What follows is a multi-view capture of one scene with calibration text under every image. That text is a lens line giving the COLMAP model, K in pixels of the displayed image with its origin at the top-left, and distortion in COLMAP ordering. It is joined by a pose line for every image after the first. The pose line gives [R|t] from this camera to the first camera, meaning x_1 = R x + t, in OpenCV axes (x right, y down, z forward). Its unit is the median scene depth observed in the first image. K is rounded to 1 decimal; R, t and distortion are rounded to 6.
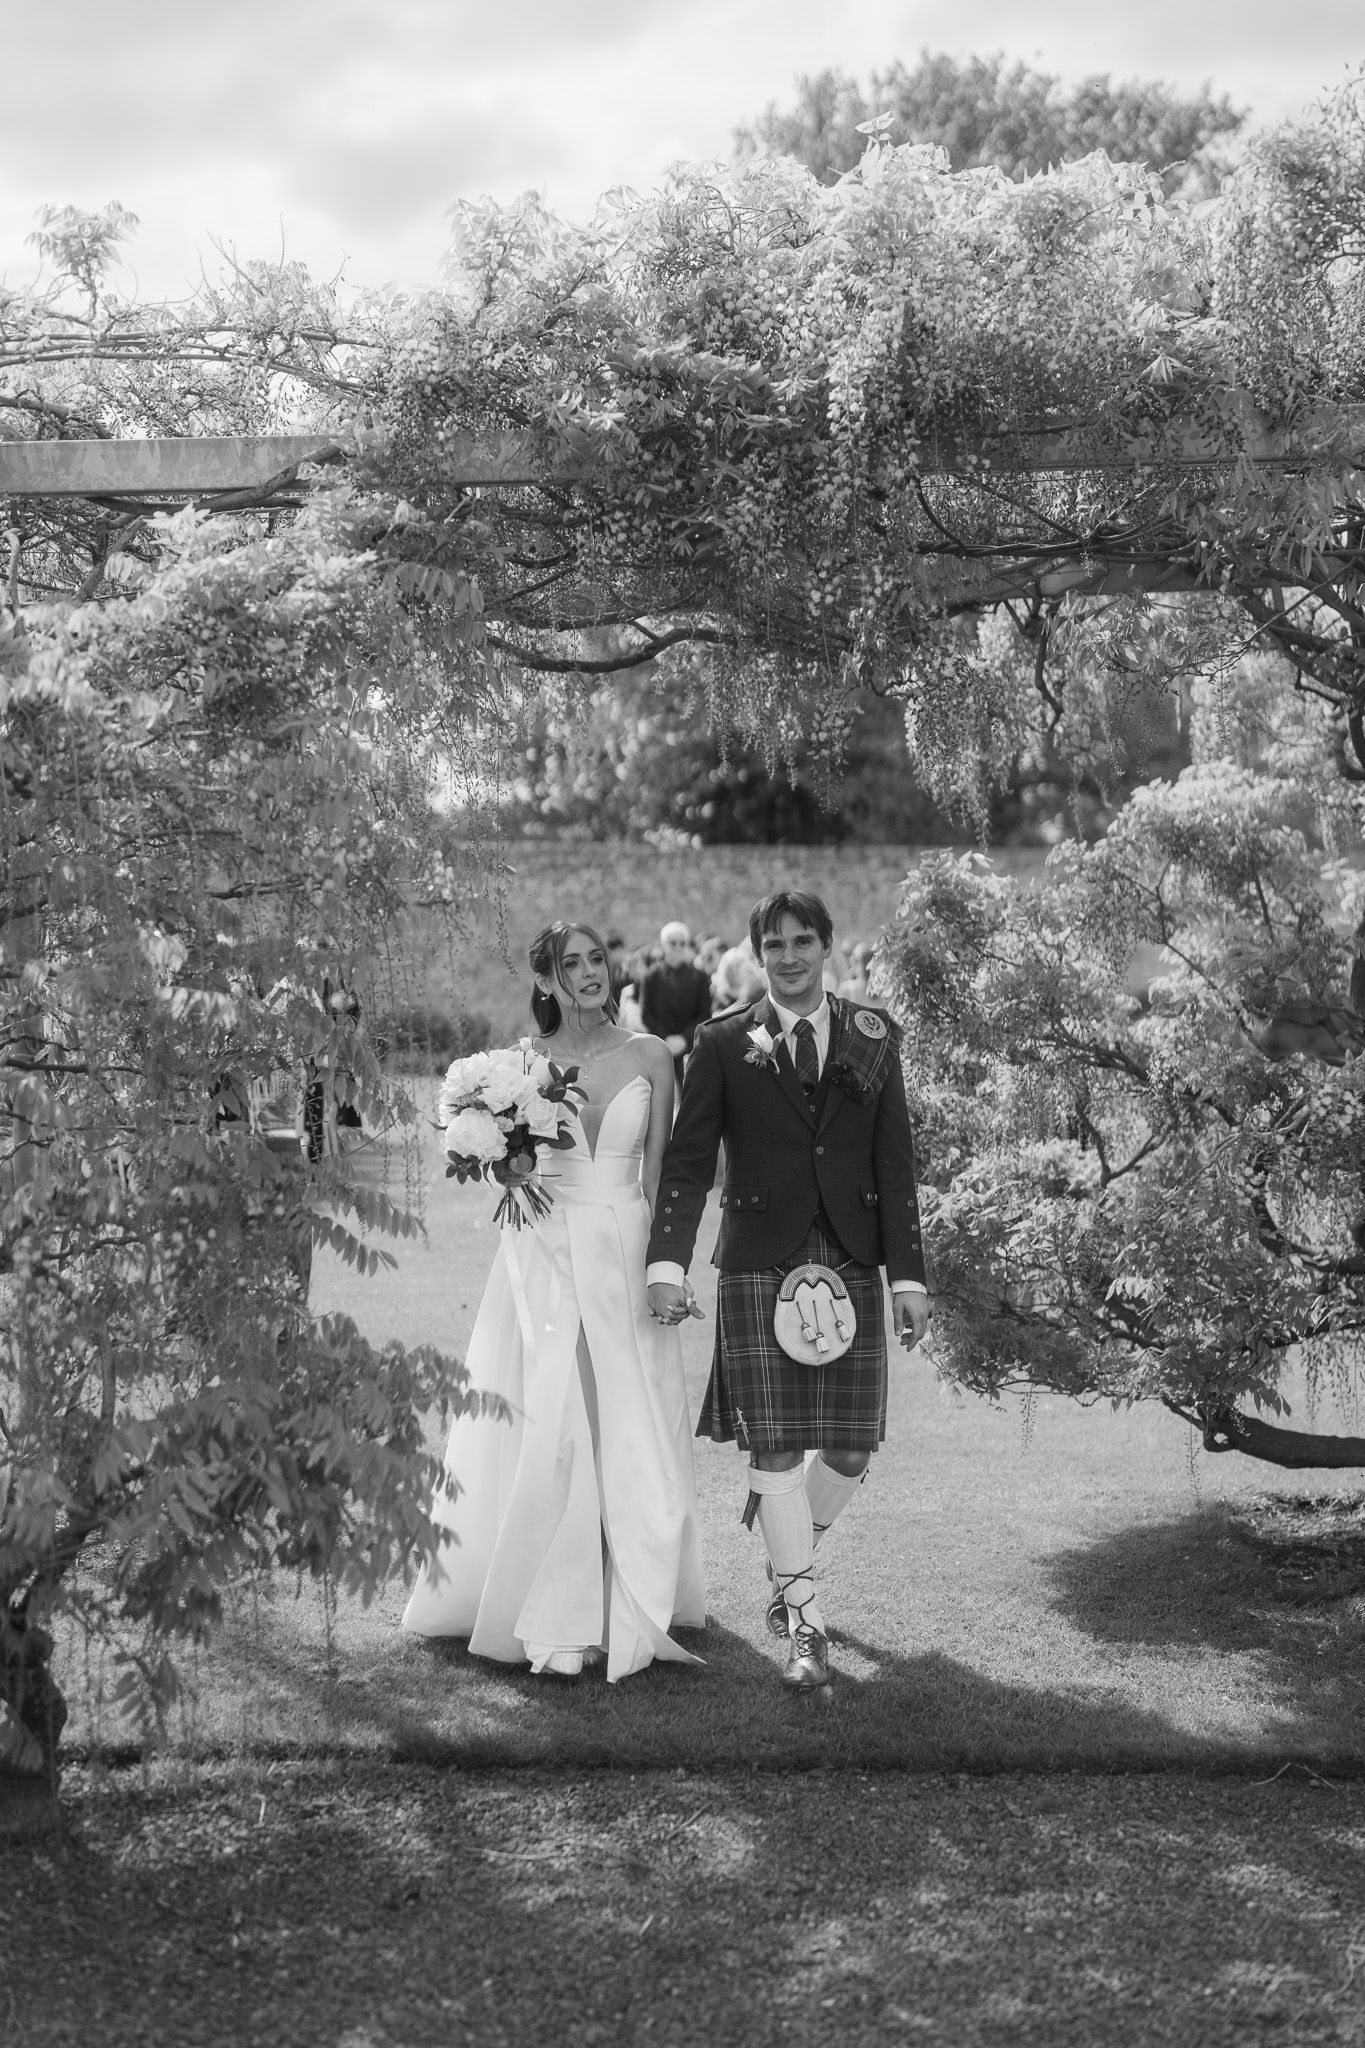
lens RADIAL K [[3114.6, 0, 716.5], [0, 3114.6, 1026.4], [0, 0, 1]] dist [-0.026116, 0.084450]
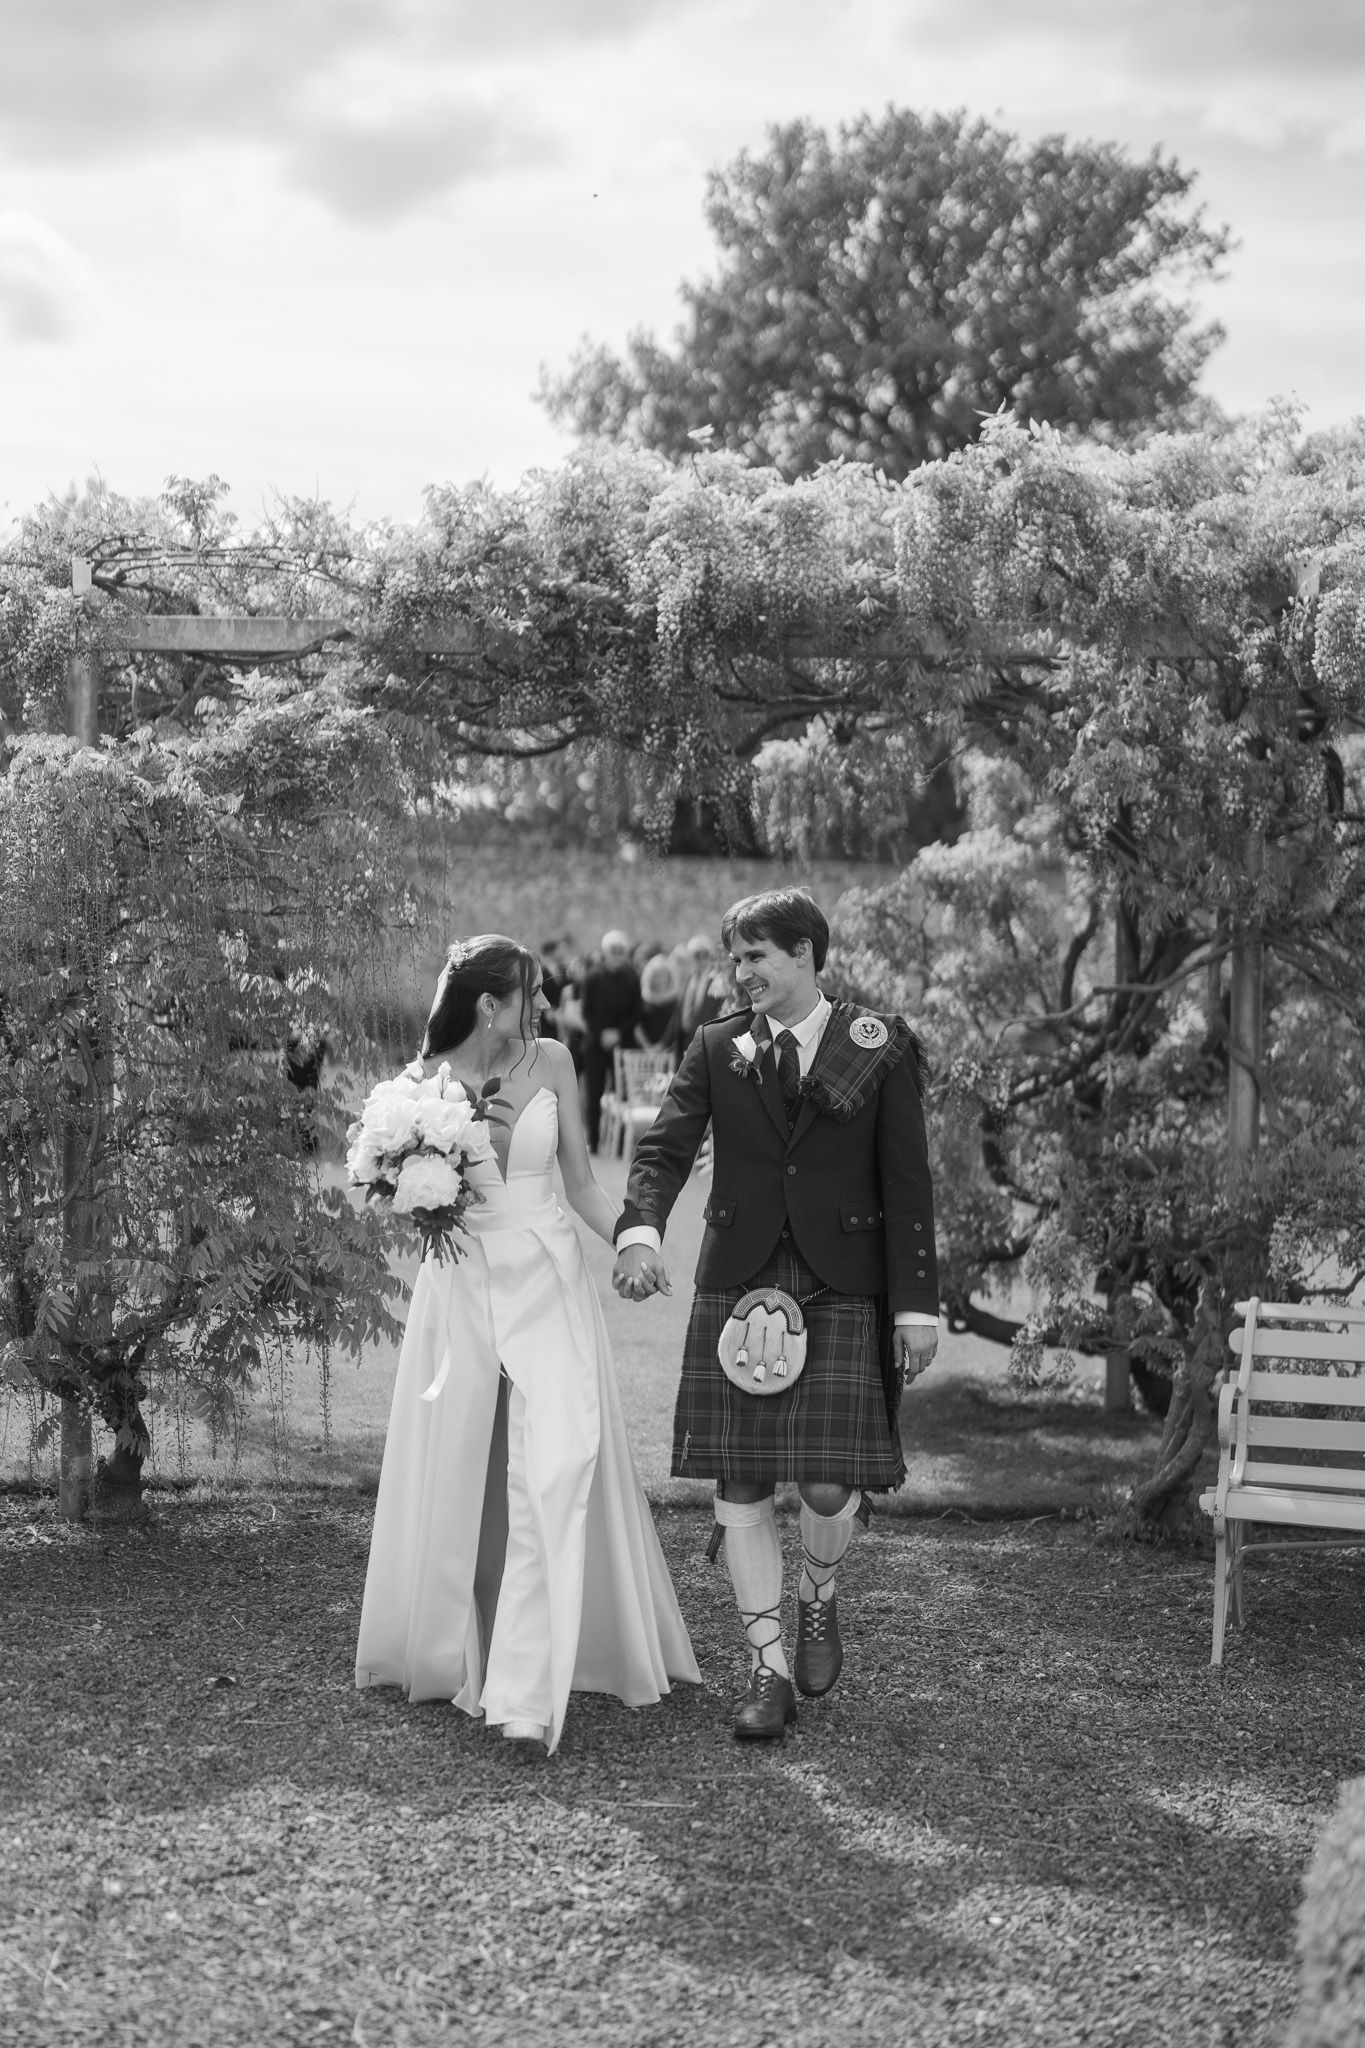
lens RADIAL K [[3207.1, 0, 683.1], [0, 3207.1, 1152.2], [0, 0, 1]] dist [-0.022905, 0.074702]
pose [[0.999494, 0.031801, 0.000046, 0.054703], [-0.031781, 0.998810, 0.036982, 0.010909], [0.001130, -0.036965, 0.999316, -0.630767]]
